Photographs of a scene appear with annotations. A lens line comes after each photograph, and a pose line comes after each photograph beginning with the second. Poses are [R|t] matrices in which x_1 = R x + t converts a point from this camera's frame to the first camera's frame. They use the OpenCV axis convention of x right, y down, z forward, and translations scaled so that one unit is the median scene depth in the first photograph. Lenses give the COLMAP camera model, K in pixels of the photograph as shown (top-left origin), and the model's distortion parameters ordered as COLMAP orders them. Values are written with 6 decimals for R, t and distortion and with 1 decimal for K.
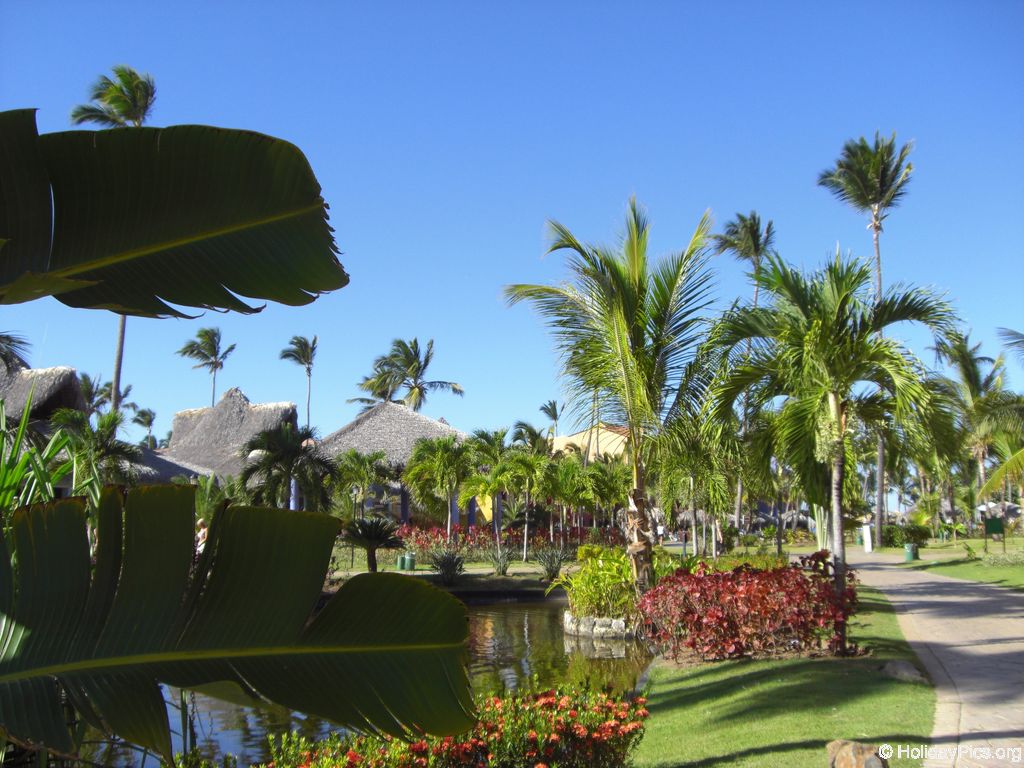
lens RADIAL K [[1106.1, 0, 512.0], [0, 1106.1, 384.0], [0, 0, 1]] dist [-0.221697, 0.243410]
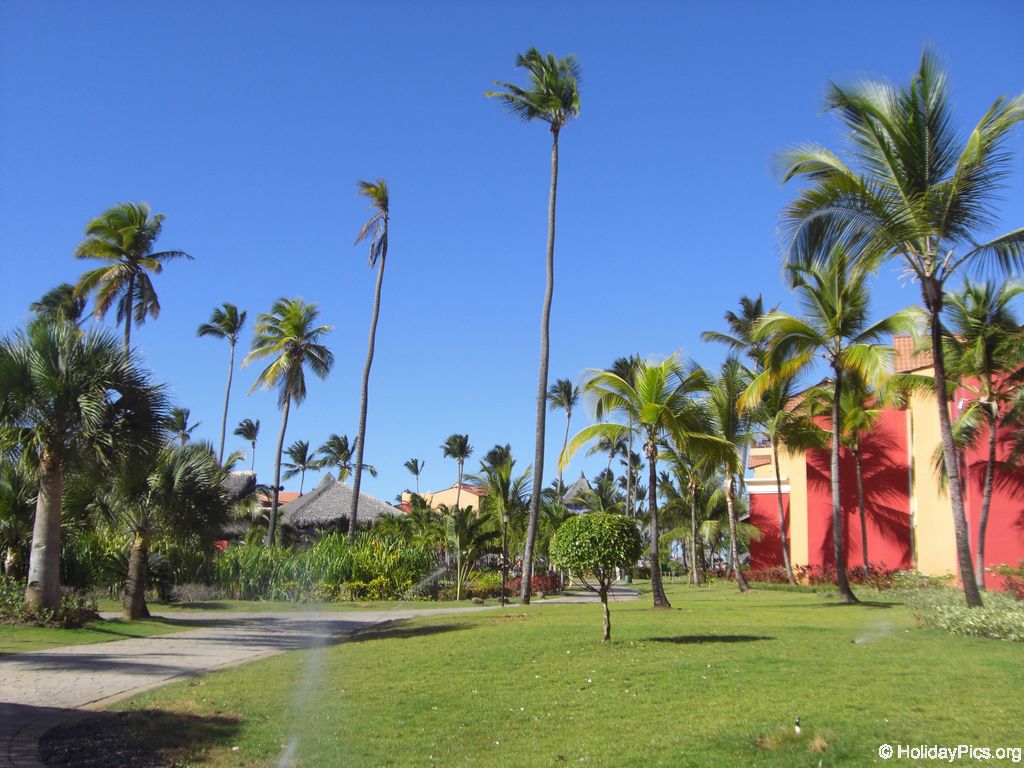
lens RADIAL K [[1106.1, 0, 512.0], [0, 1106.1, 384.0], [0, 0, 1]] dist [-0.221697, 0.243410]
pose [[0.988847, 0.045157, 0.141921, -0.079672], [-0.040348, 0.998516, -0.036585, -0.064062], [-0.143363, 0.030451, 0.989202, -0.509189]]
